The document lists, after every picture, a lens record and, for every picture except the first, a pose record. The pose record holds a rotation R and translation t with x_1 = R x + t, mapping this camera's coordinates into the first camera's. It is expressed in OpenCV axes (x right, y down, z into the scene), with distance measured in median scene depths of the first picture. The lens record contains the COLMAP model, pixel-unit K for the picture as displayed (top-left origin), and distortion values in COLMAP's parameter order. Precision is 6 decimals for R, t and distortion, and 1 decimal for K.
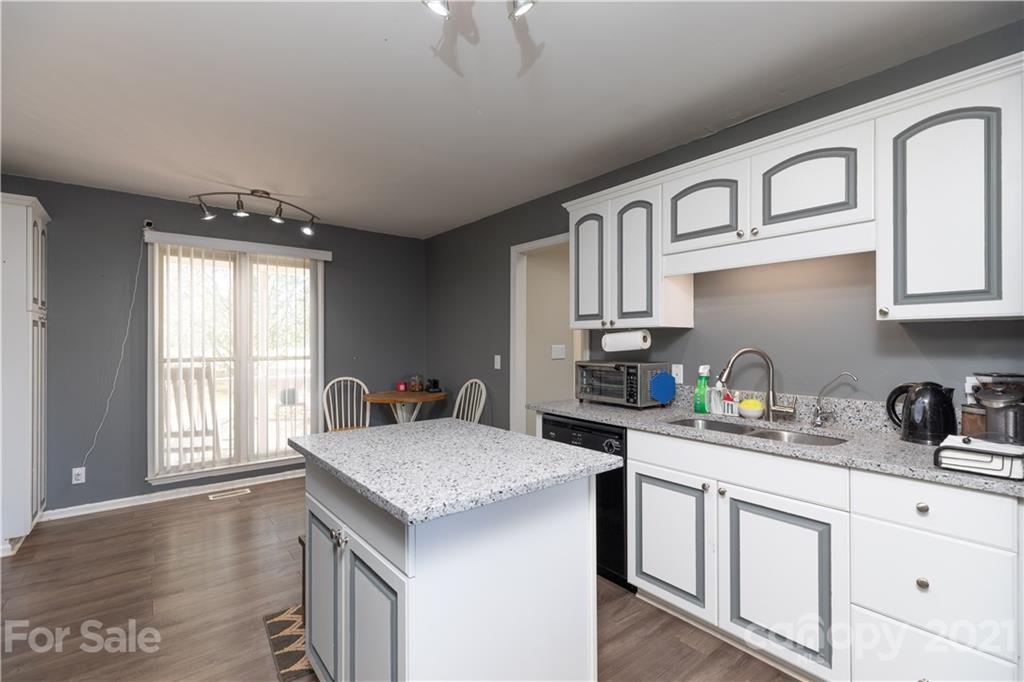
lens RADIAL K [[458.1, 0, 512.0], [0, 458.1, 341.0], [0, 0, 1]] dist [0.002051, 0.000244]
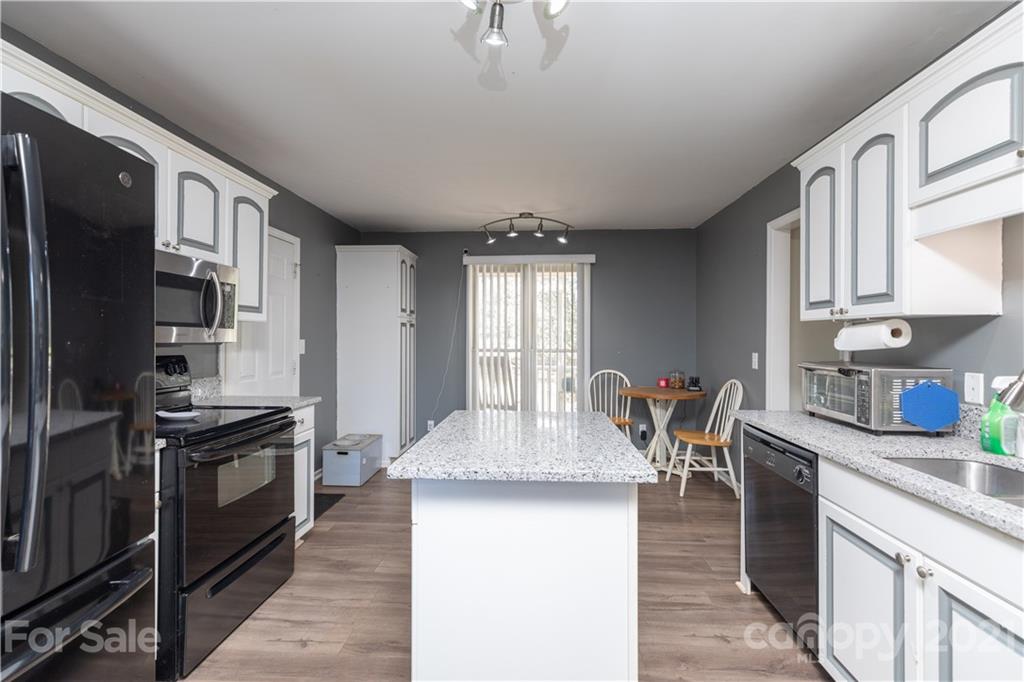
lens RADIAL K [[456.0, 0, 511.6], [0, 456.0, 338.5], [0, 0, 1]] dist [0.001157, 0.000474]
pose [[0.737161, 0.004355, -0.675703, 0.297008], [-0.001196, 0.999986, 0.005140, 0.000707], [0.675716, -0.002981, 0.737156, 0.094979]]
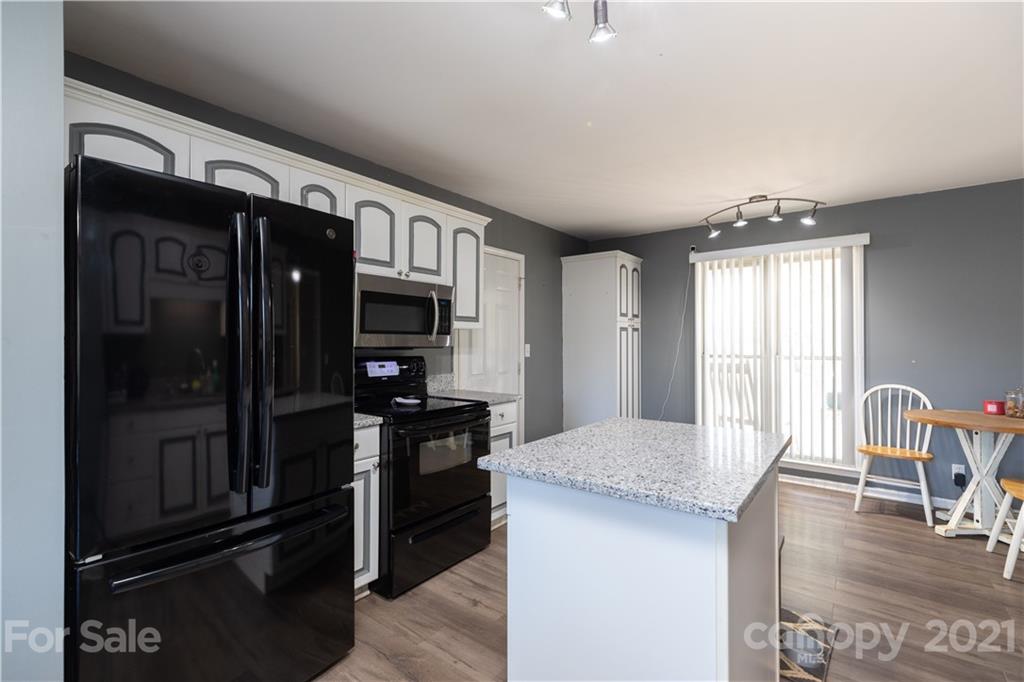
lens RADIAL K [[458.1, 0, 512.0], [0, 458.1, 341.0], [0, 0, 1]] dist [0.002051, 0.000244]
pose [[0.240810, -0.000308, -0.970572, 0.400149], [0.003250, 0.999995, 0.000489, 0.000368], [0.970567, -0.003272, 0.240810, 0.248735]]
